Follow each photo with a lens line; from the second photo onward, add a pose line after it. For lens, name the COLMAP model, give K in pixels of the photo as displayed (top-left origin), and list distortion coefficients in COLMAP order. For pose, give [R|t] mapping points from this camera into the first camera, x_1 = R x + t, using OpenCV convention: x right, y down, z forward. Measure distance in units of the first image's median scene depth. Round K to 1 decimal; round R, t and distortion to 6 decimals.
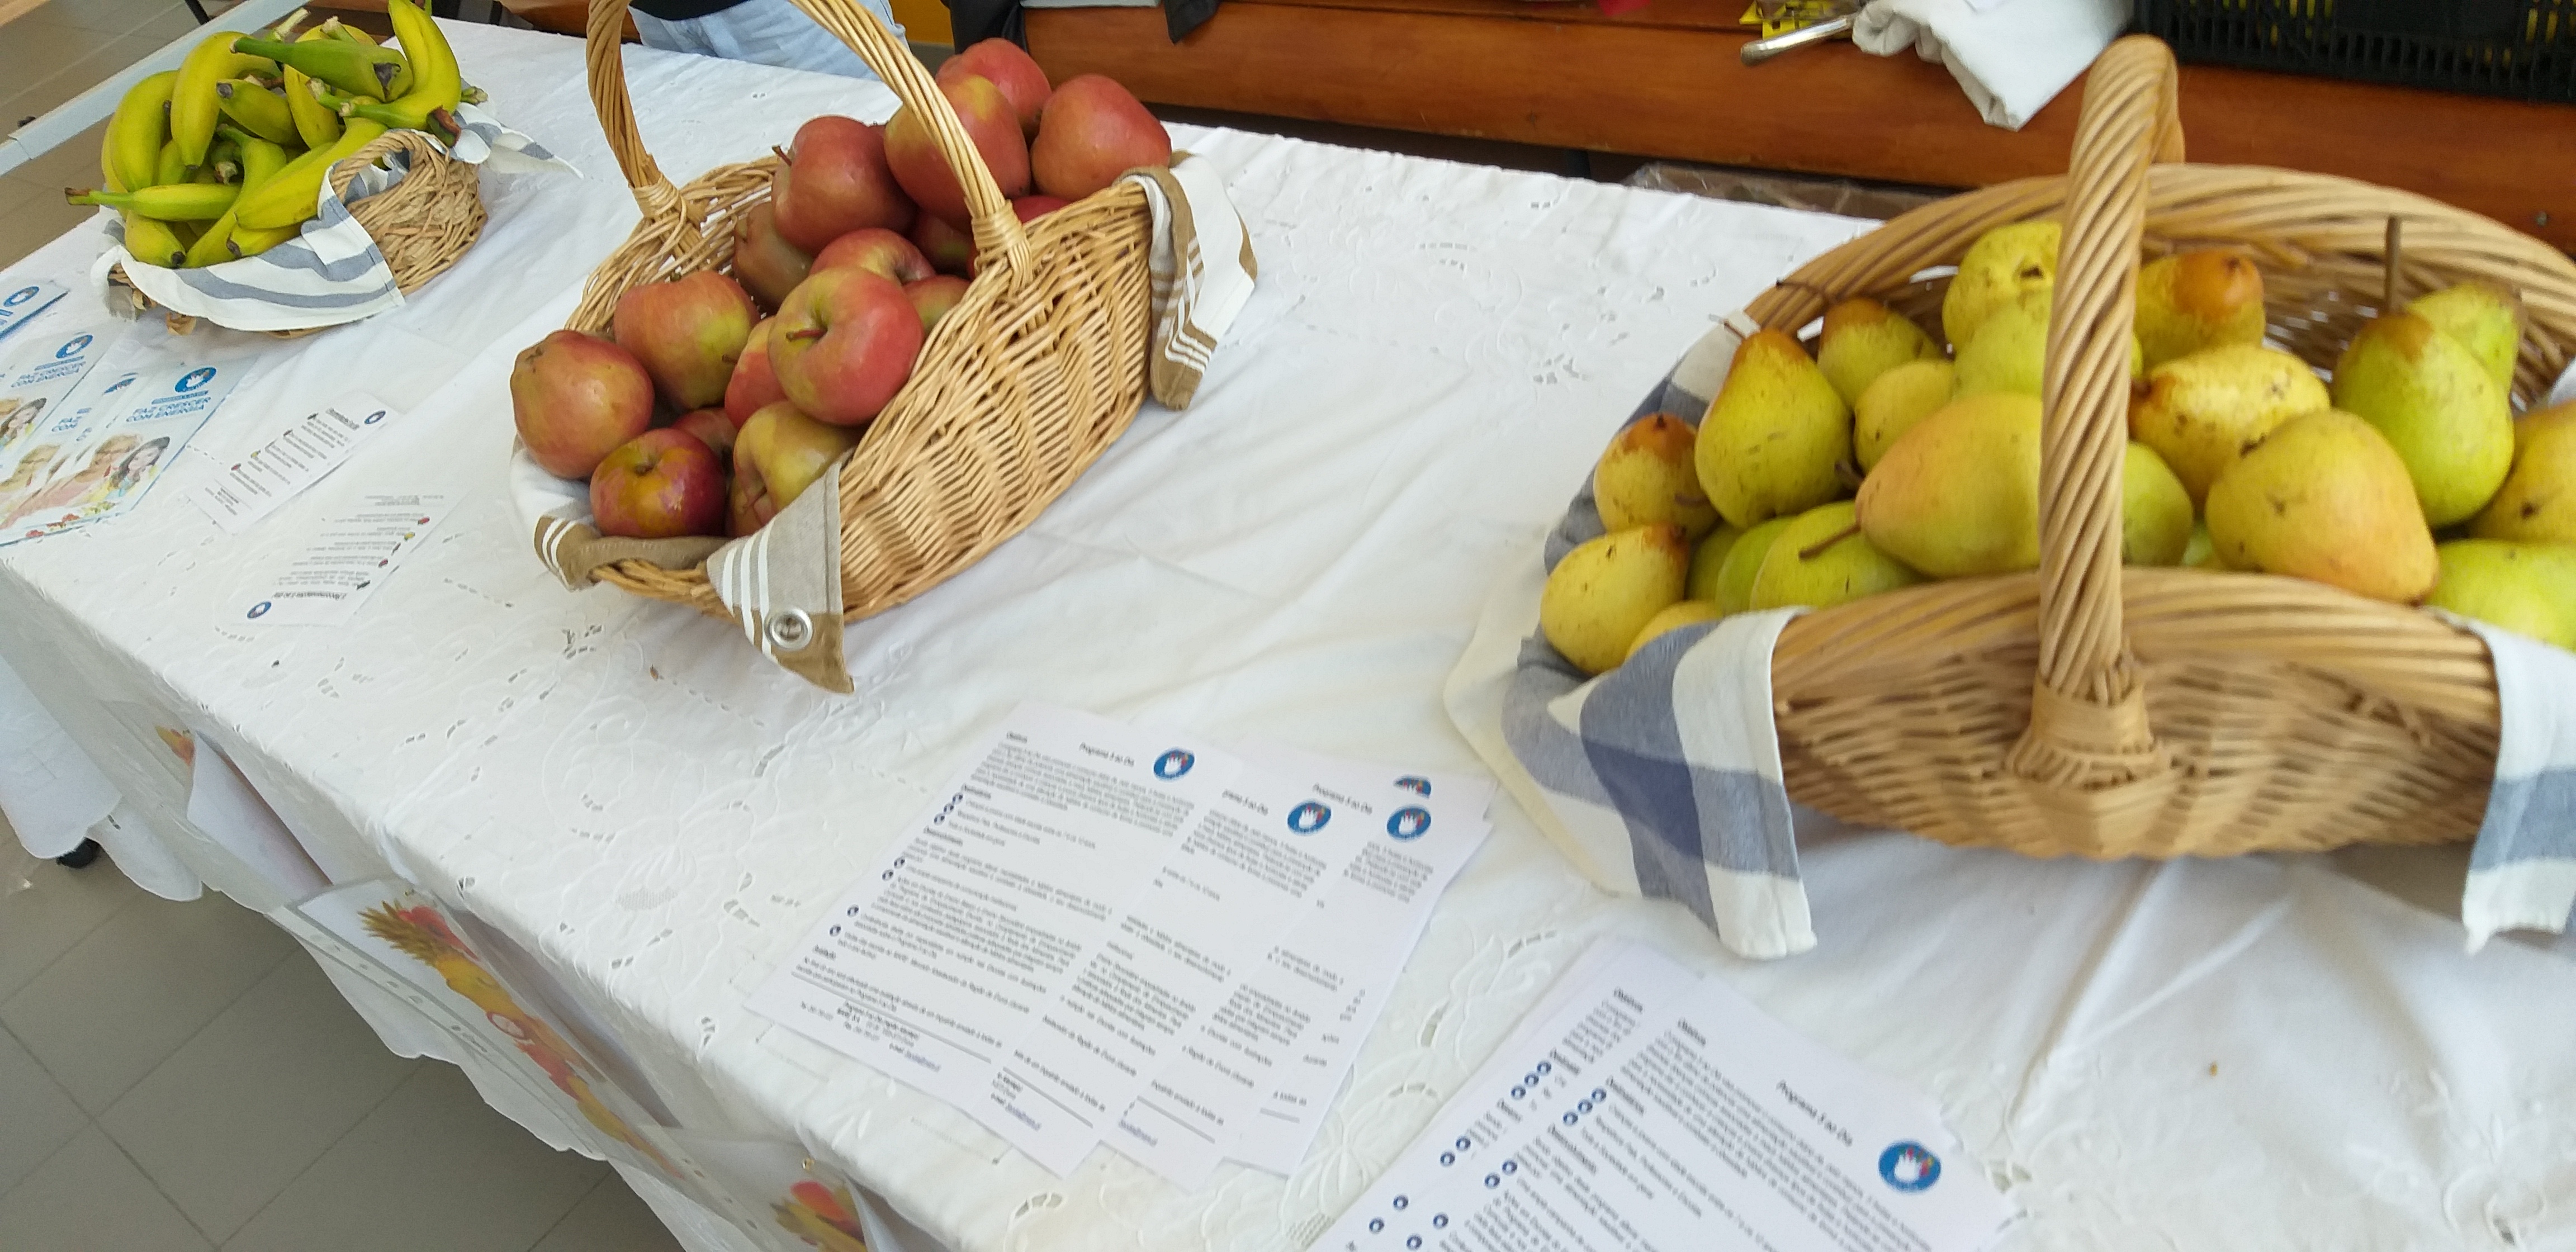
lens RADIAL K [[1991.1, 0, 1288.0], [0, 1991.1, 626.0], [0, 0, 1]] dist [0.002389, -0.003338]
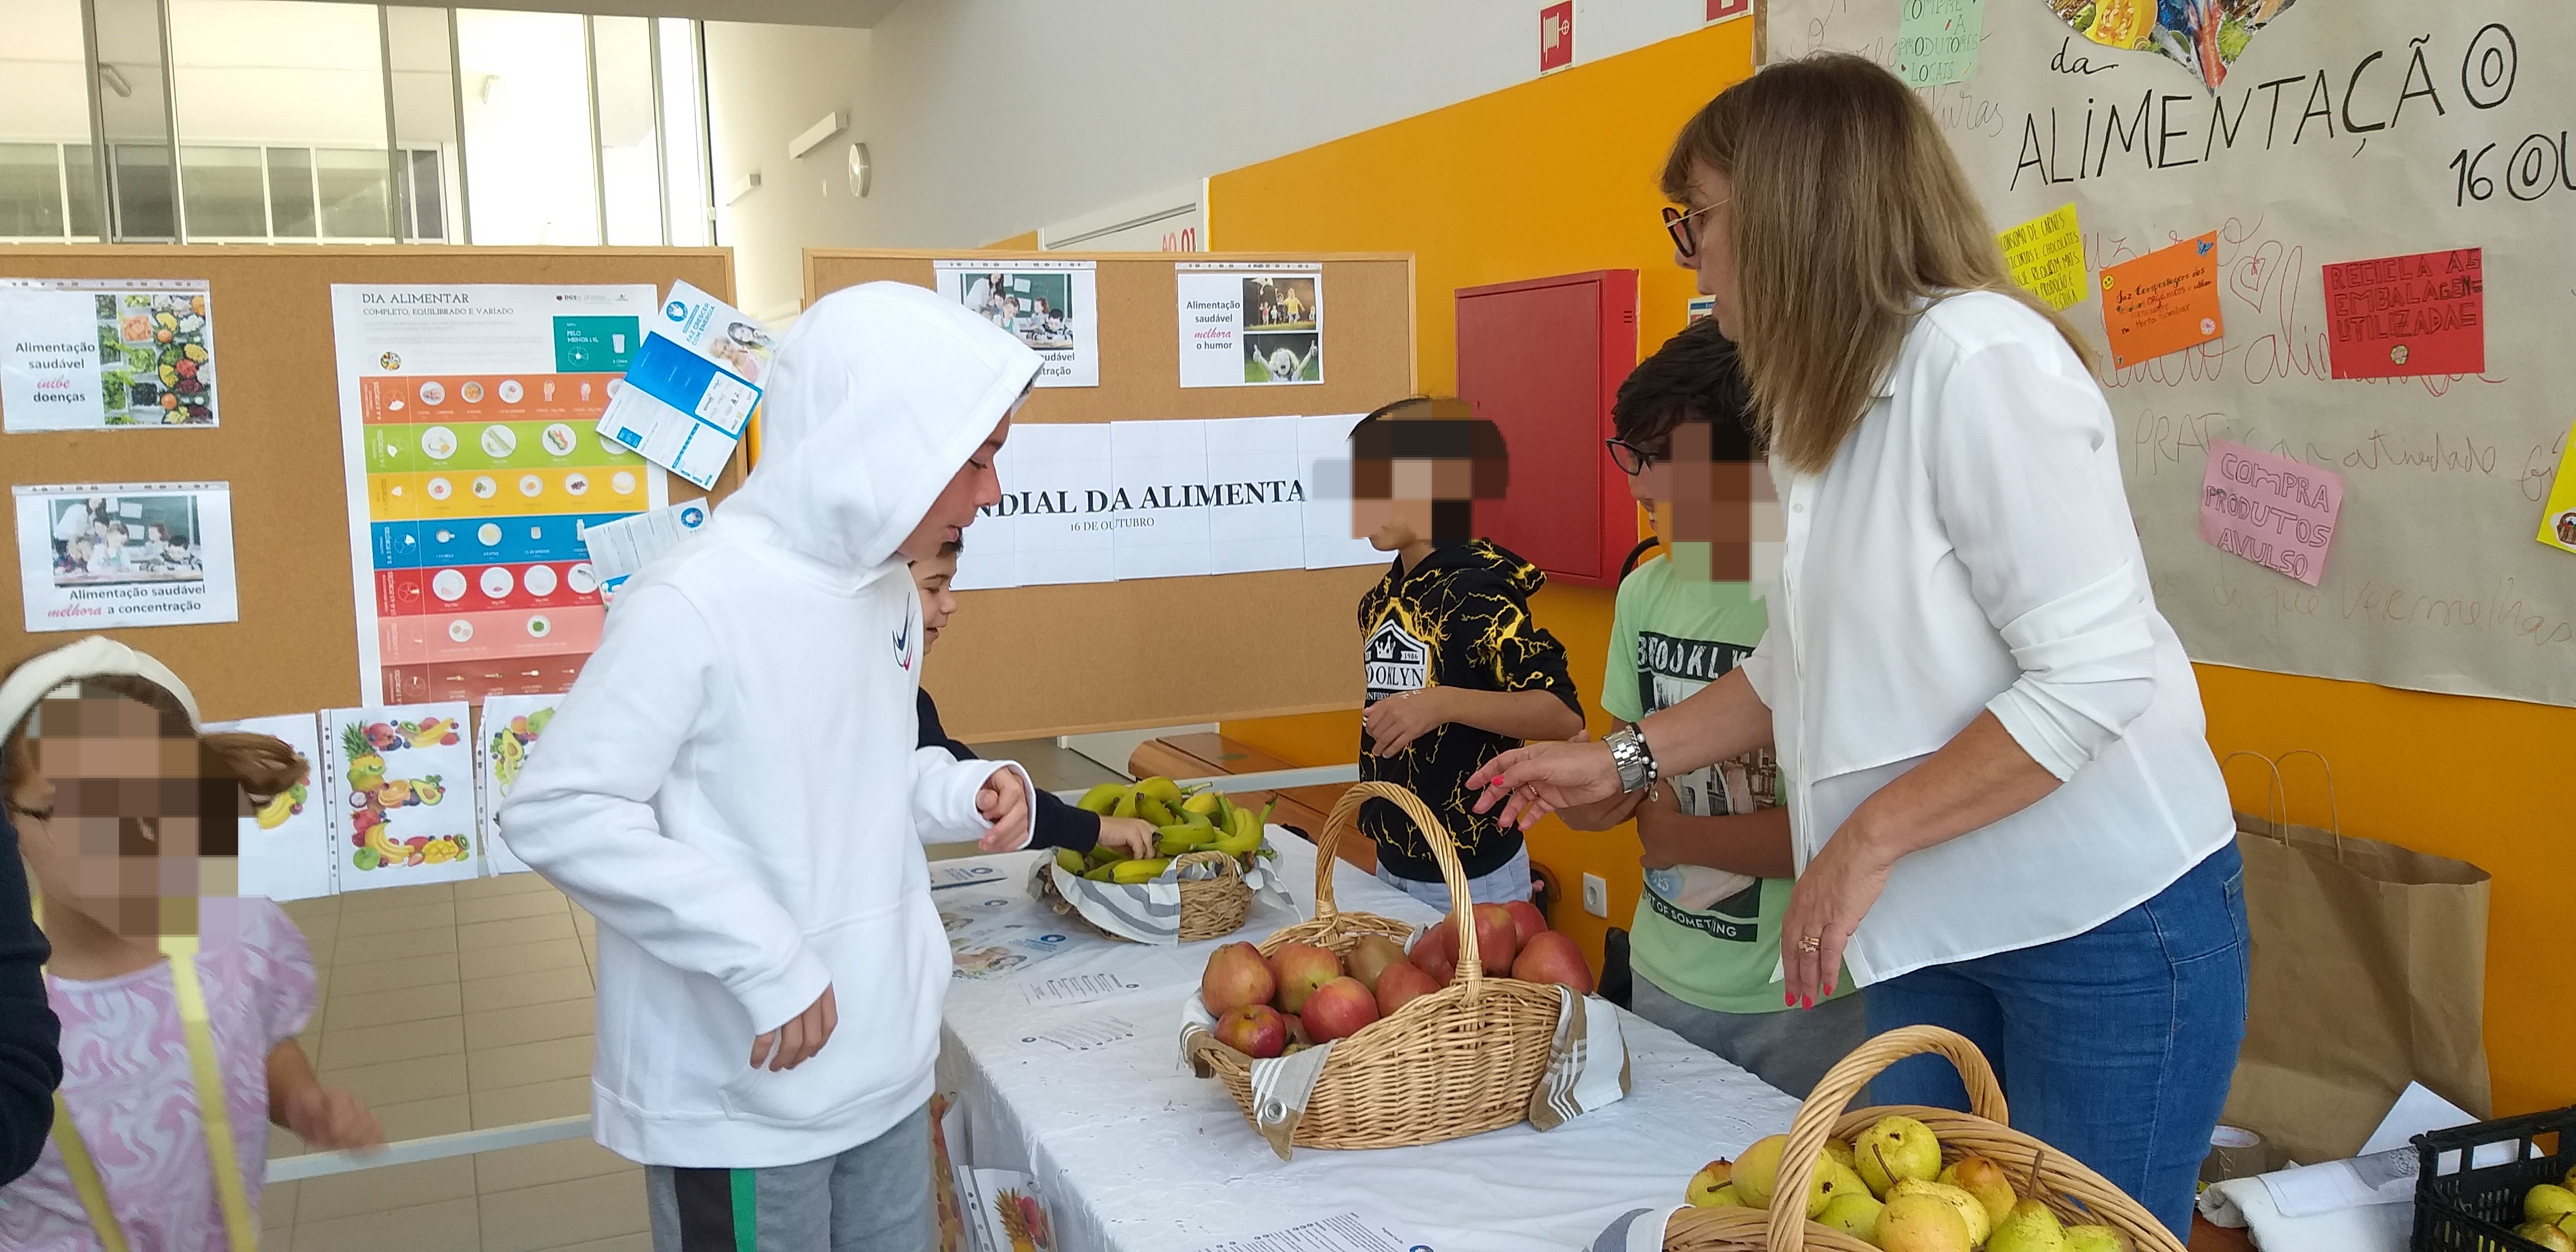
lens RADIAL K [[1991.1, 0, 1288.0], [0, 1991.1, 626.0], [0, 0, 1]] dist [0.002389, -0.003338]
pose [[0.857255, 0.291247, -0.424604, 0.351268], [-0.460705, 0.802117, -0.379946, 0.284114], [0.229924, 0.521328, 0.821798, -0.642193]]
